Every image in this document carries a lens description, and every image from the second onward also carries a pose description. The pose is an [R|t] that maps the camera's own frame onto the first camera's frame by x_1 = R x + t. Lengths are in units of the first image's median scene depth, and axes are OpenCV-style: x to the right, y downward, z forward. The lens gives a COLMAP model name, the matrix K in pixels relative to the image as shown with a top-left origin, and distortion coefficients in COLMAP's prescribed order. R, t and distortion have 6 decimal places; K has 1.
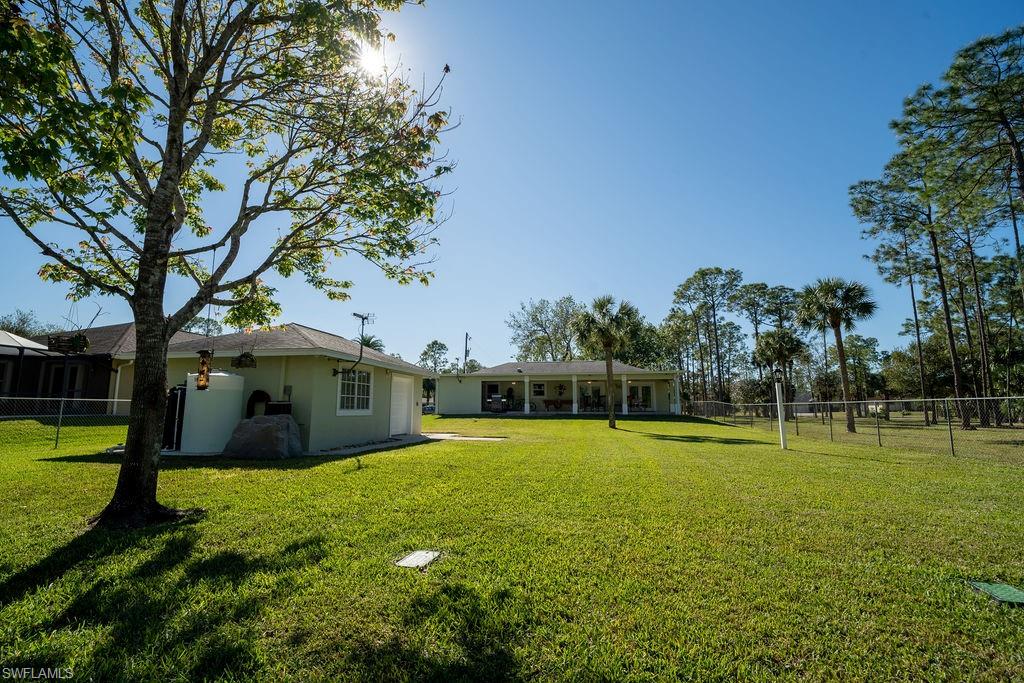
lens RADIAL K [[480.8, 0, 512.0], [0, 480.8, 341.5], [0, 0, 1]] dist [-0.002817, -0.000881]
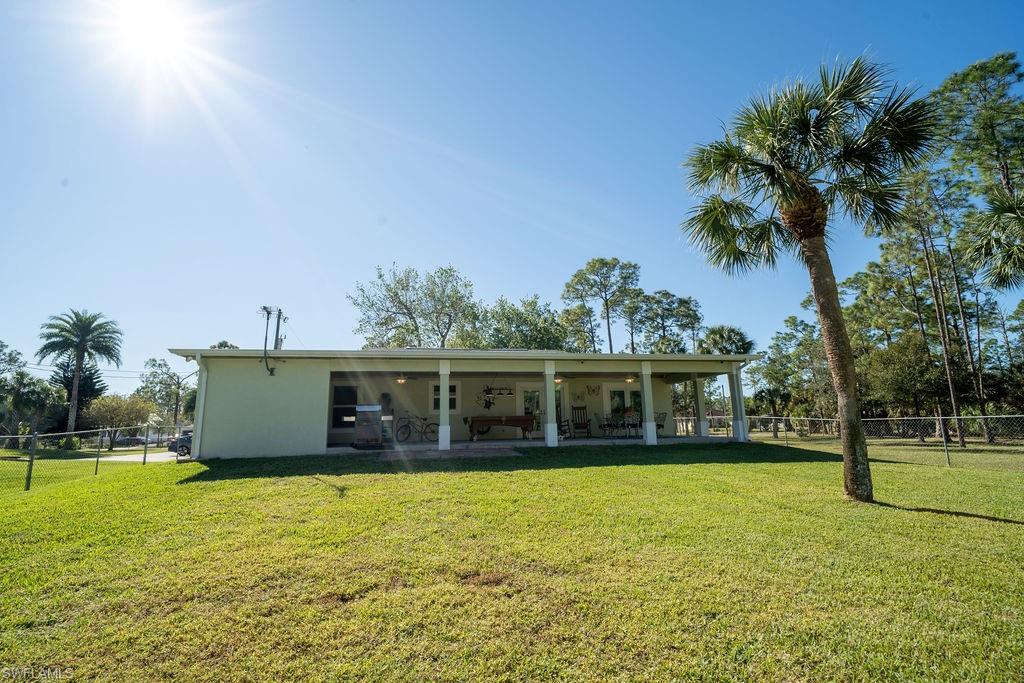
lens RADIAL K [[480.8, 0, 512.0], [0, 480.8, 341.5], [0, 0, 1]] dist [-0.002817, -0.000881]
pose [[0.928107, 0.048646, 0.369123, -0.044631], [-0.032449, 0.998224, -0.049966, 0.042306], [-0.370898, 0.034396, 0.928036, 0.334323]]
